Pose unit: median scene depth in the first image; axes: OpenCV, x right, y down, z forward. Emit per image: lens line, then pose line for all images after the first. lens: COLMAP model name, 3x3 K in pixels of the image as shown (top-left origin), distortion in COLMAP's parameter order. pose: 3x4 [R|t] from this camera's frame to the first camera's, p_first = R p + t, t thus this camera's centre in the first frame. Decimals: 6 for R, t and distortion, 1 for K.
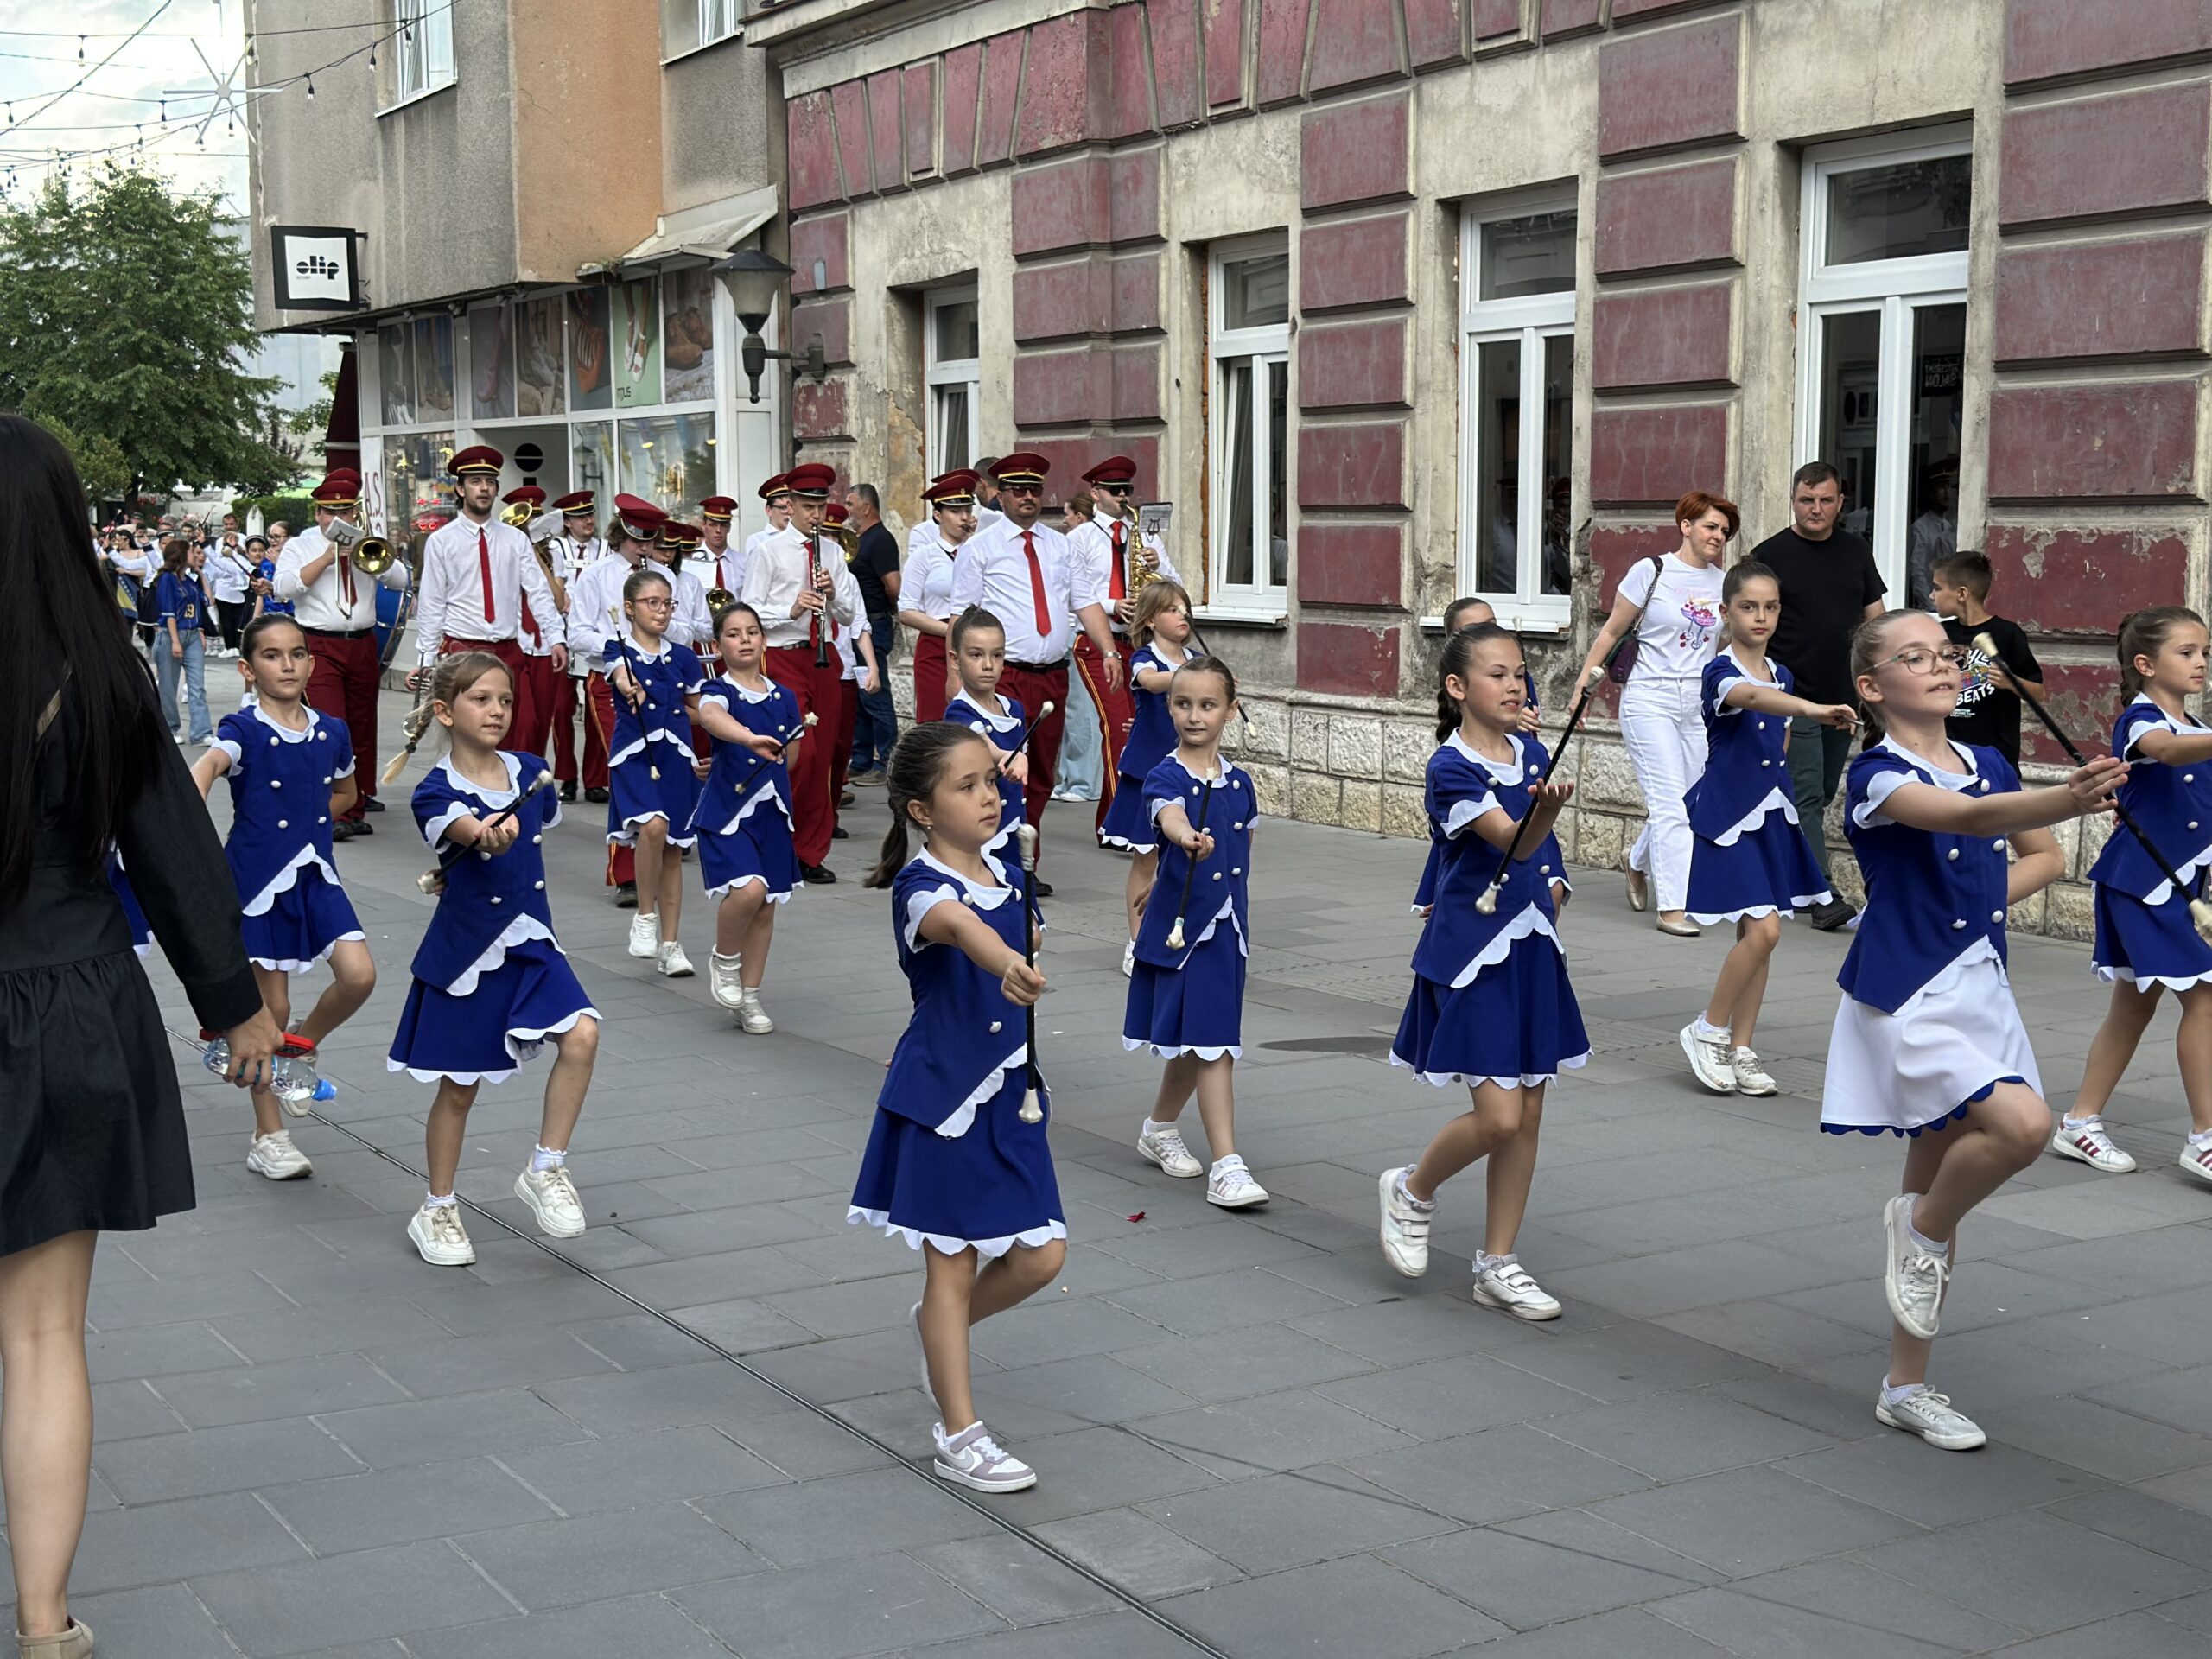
lens RADIAL K [[3058.2, 0, 1109.5], [0, 3058.2, 867.1], [0, 0, 1]] dist [0.200356, -0.360425]
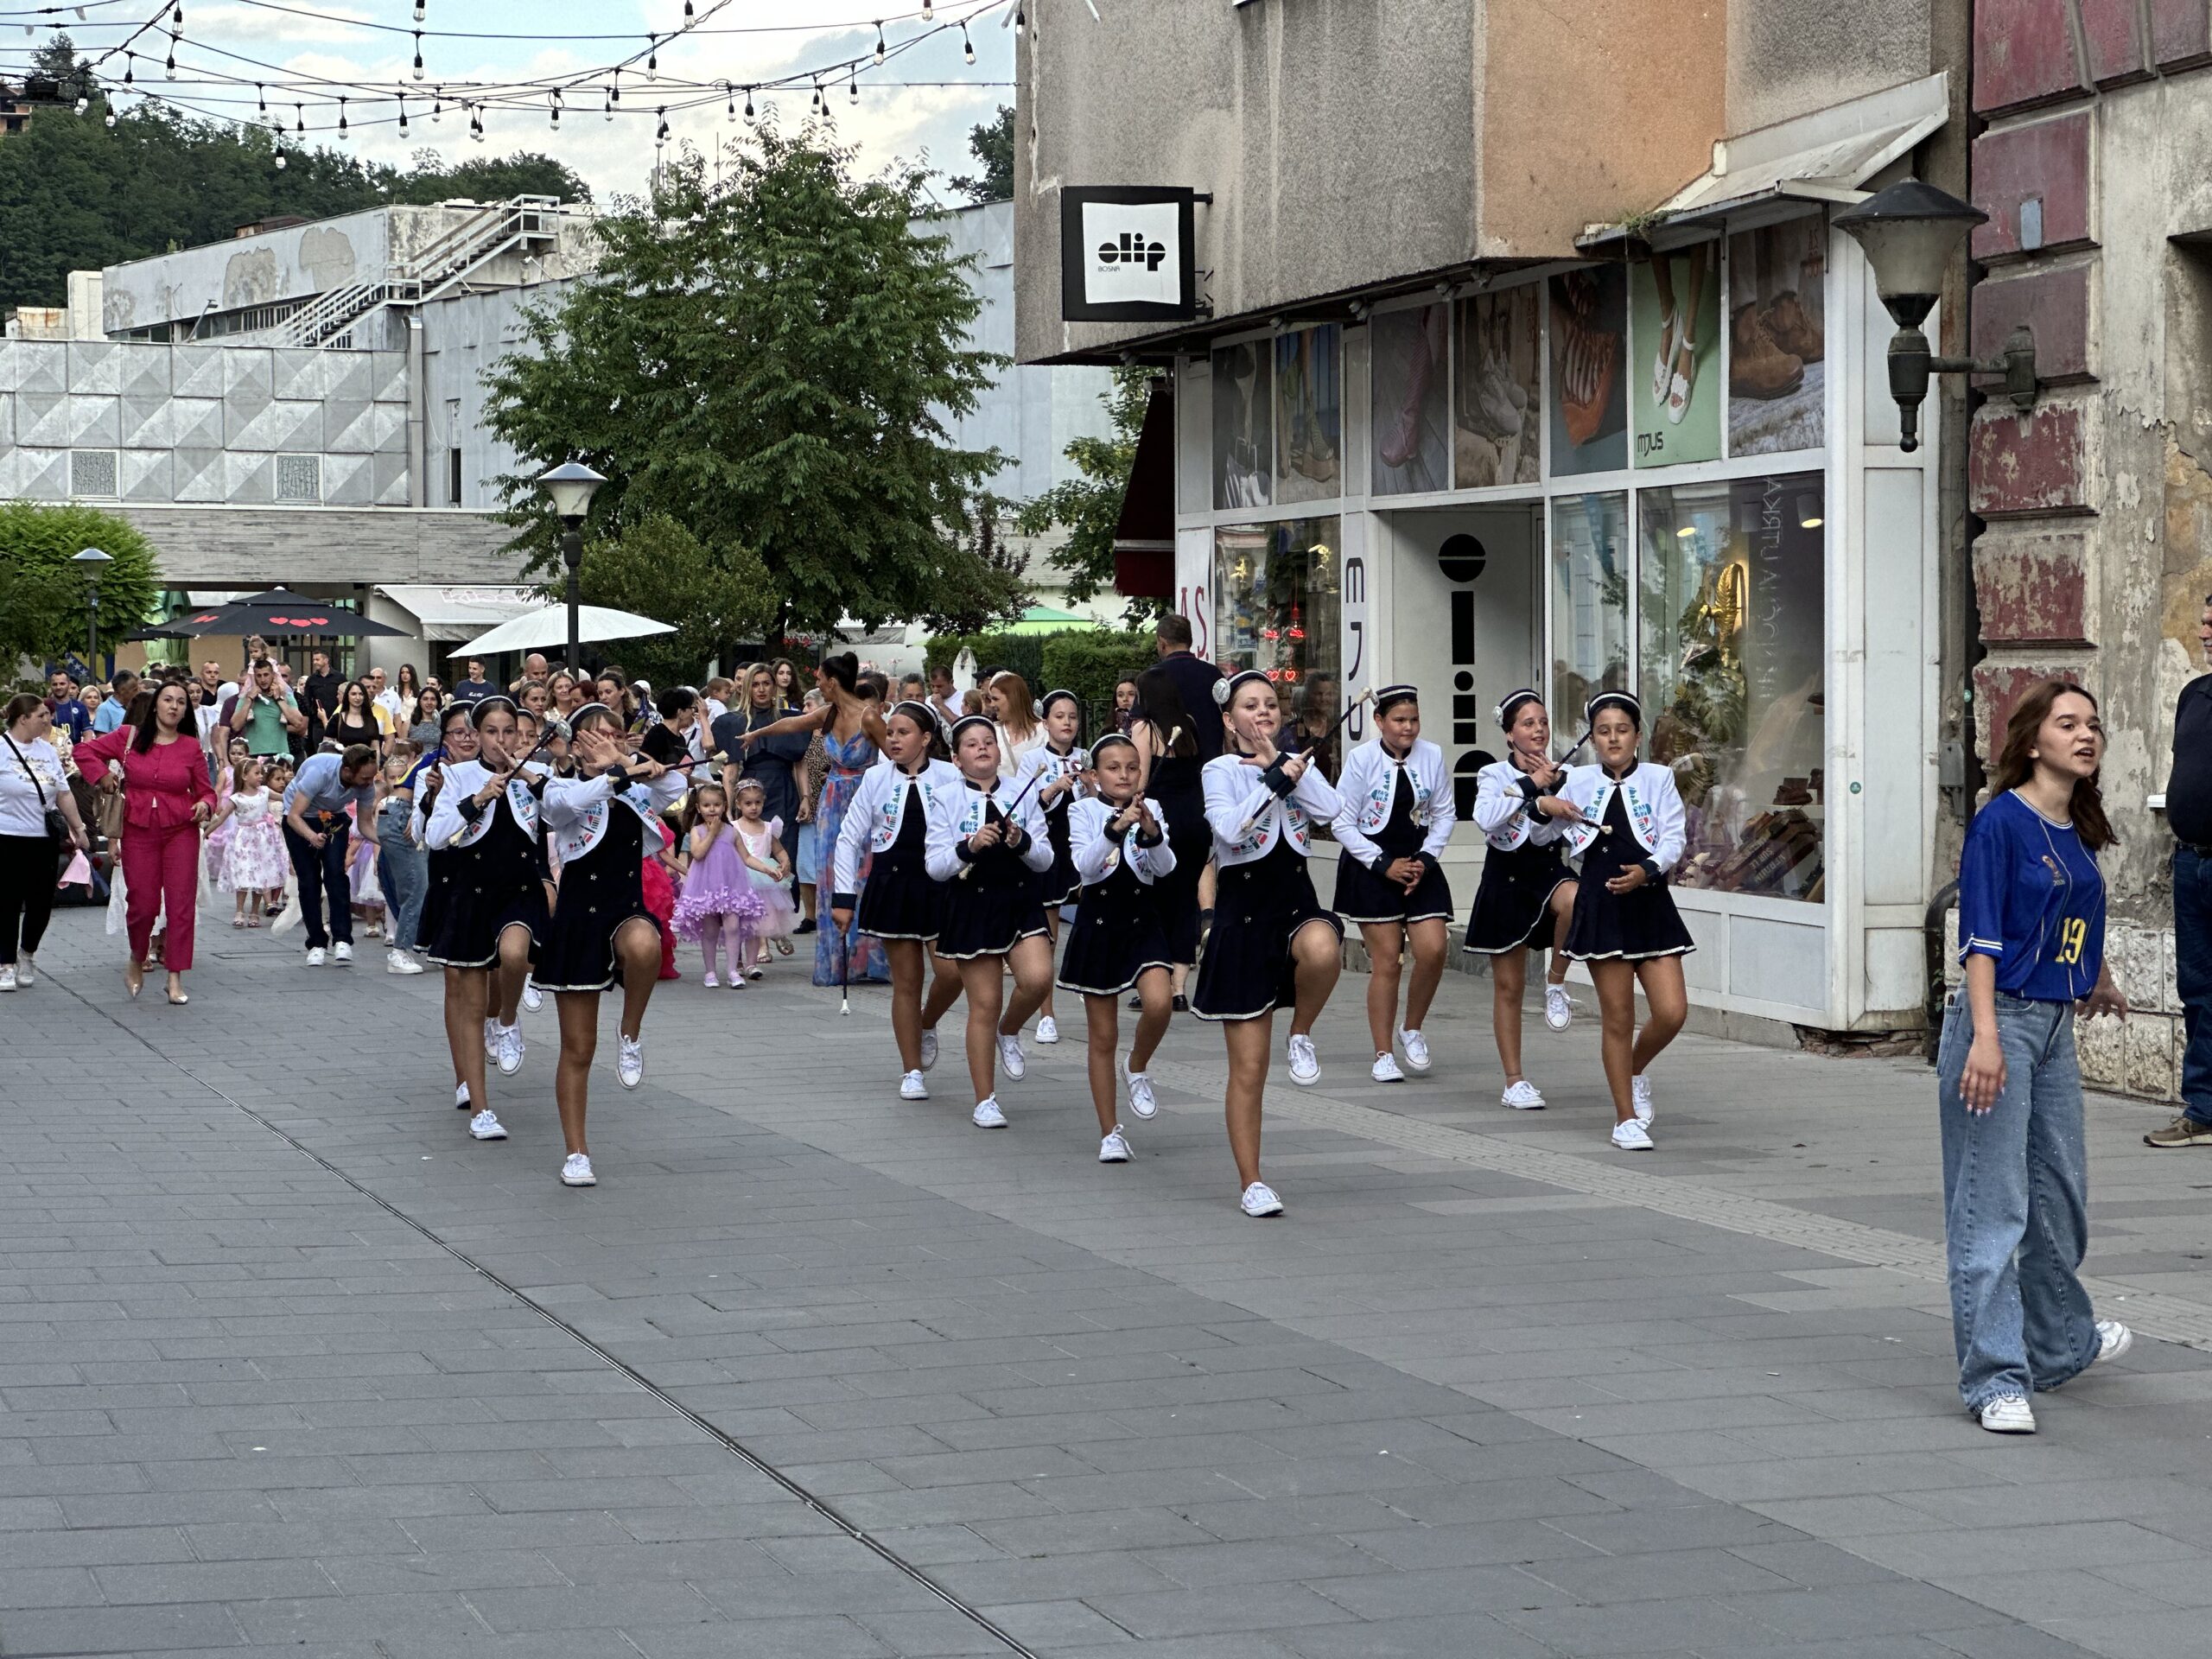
lens RADIAL K [[4969.5, 0, 1160.7], [0, 4969.5, 730.4], [0, 0, 1]] dist [-0.052631, 4.799813]
pose [[0.975702, 0.001457, -0.219097, -0.037458], [-0.023230, 0.995030, -0.096832, -0.007227], [0.217867, 0.099569, 0.970886, 0.073571]]
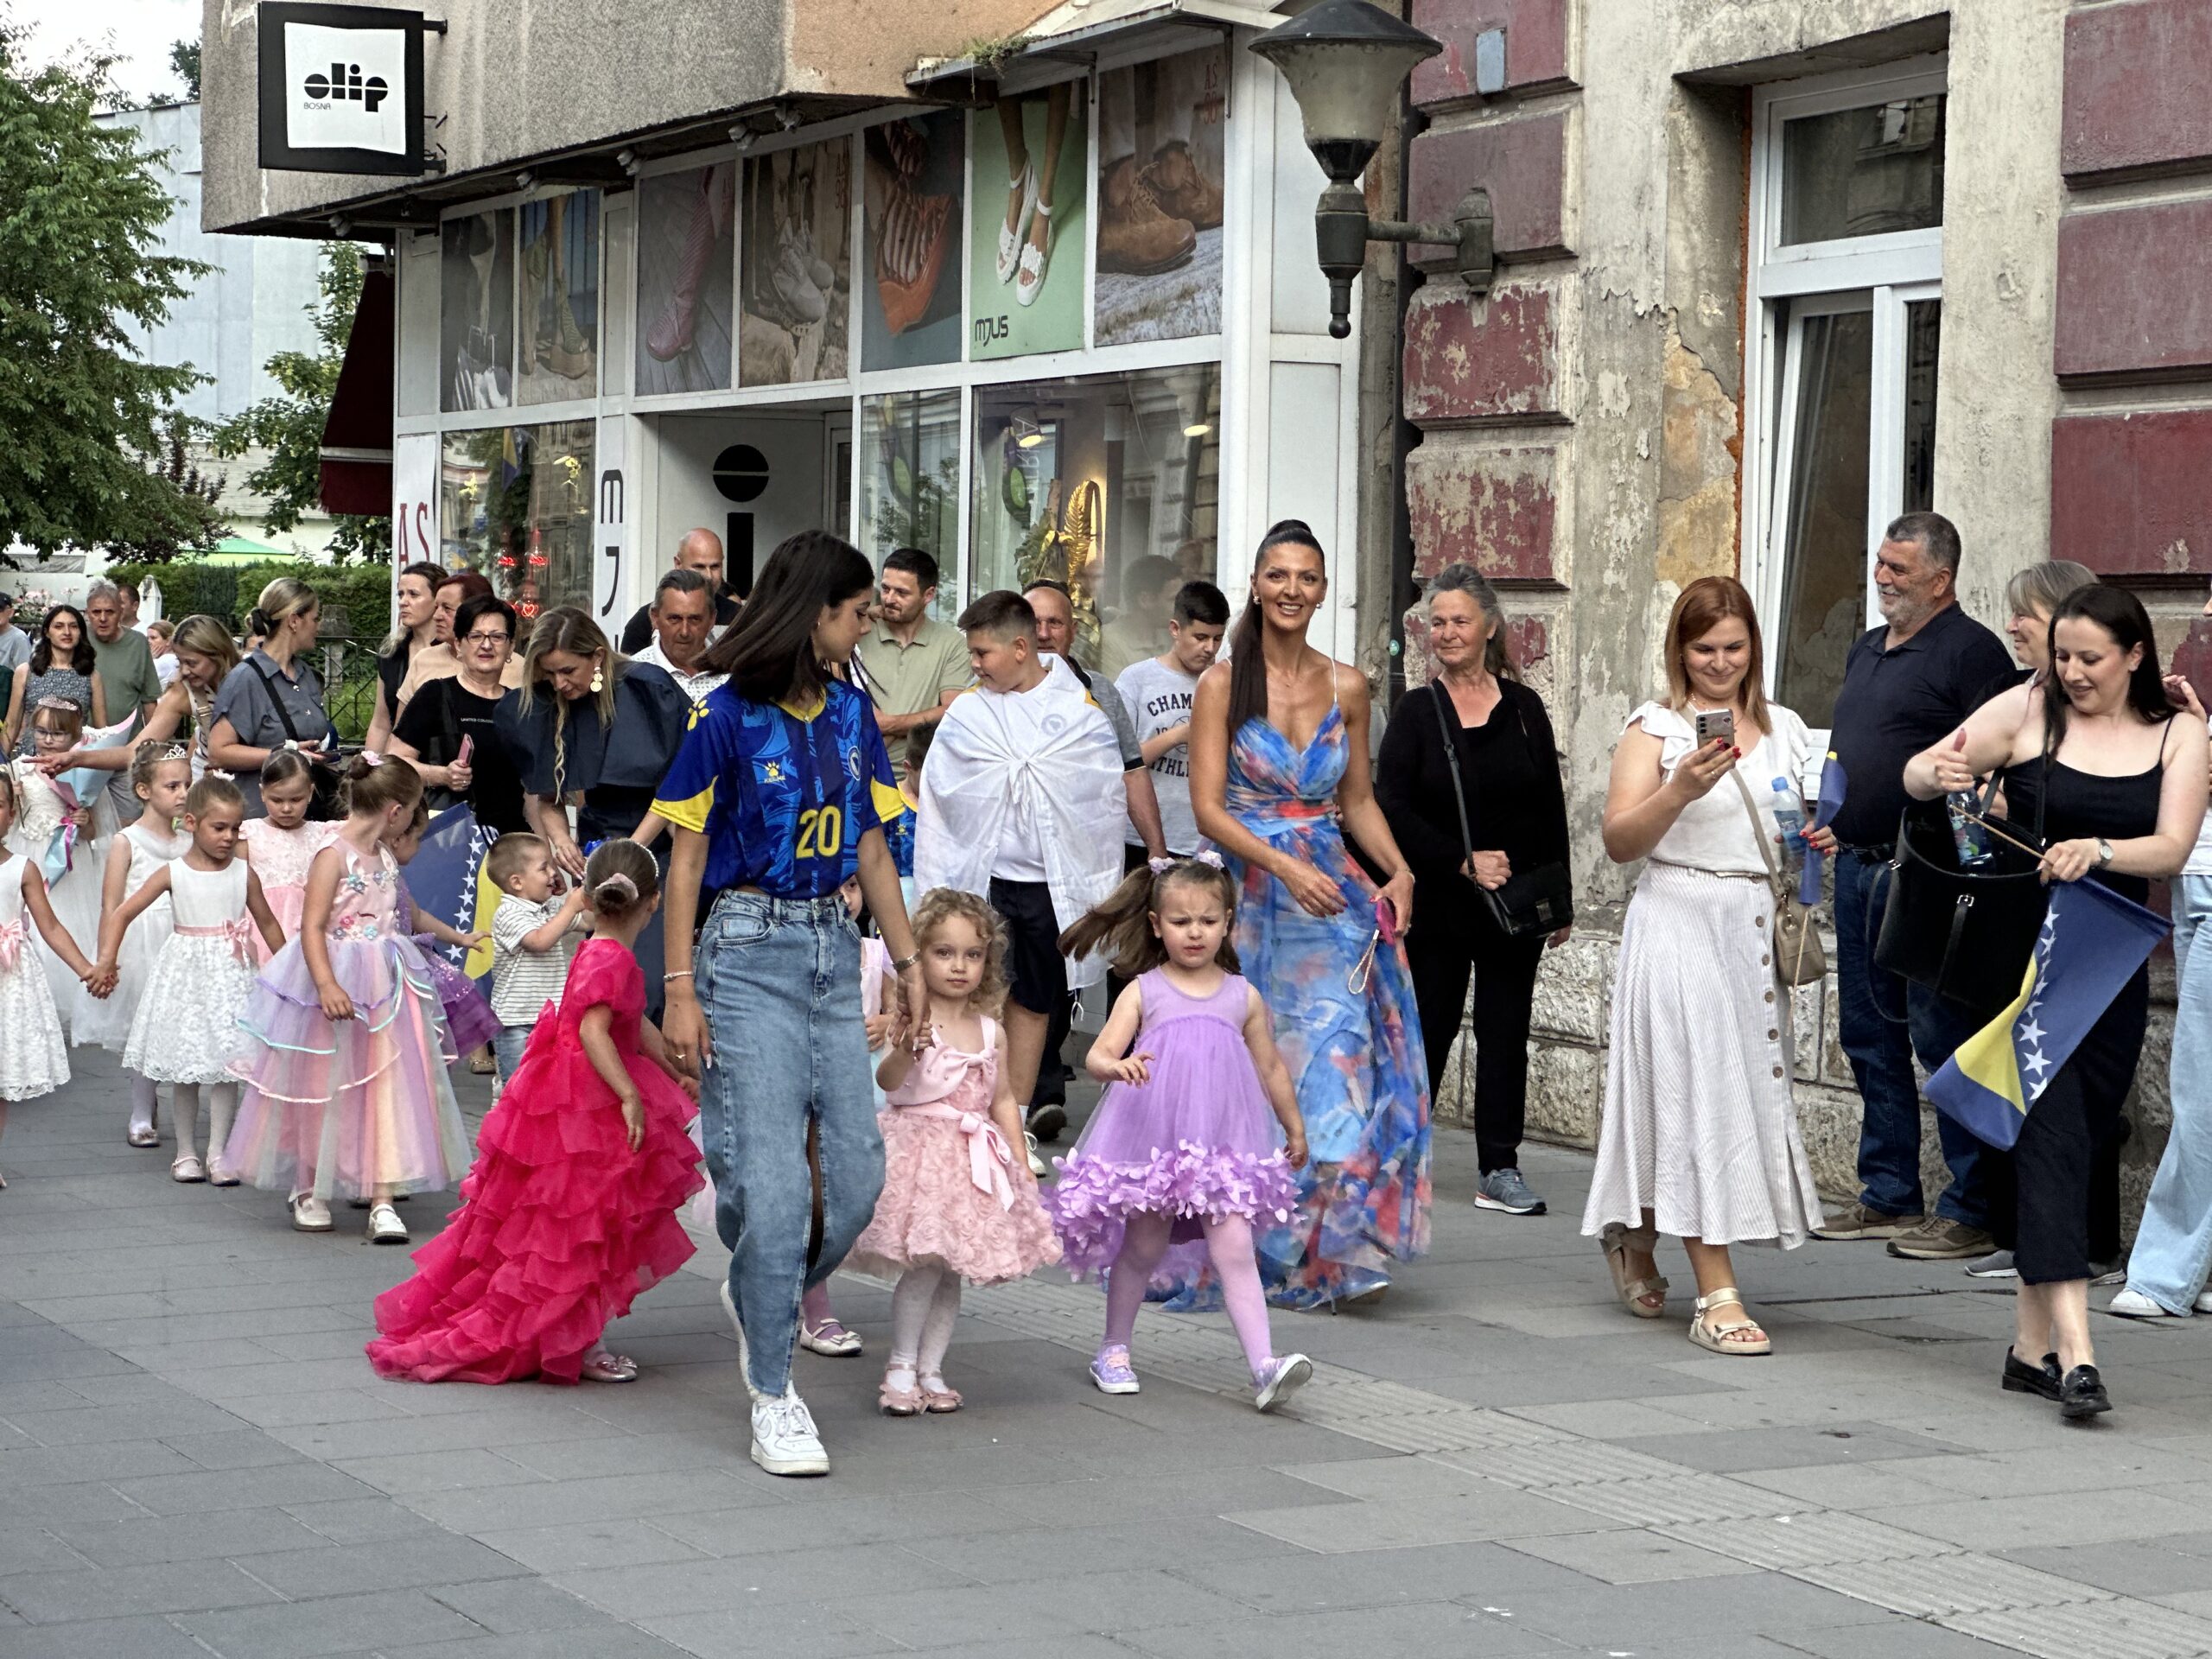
lens RADIAL K [[5048.8, 0, 1193.1], [0, 5048.8, 757.7], [0, 0, 1]] dist [-0.014343, 2.499786]
pose [[0.998039, 0.023122, -0.058169, -0.069859], [-0.028103, 0.995872, -0.086310, -0.020334], [0.055933, 0.087776, 0.994569, 0.211080]]
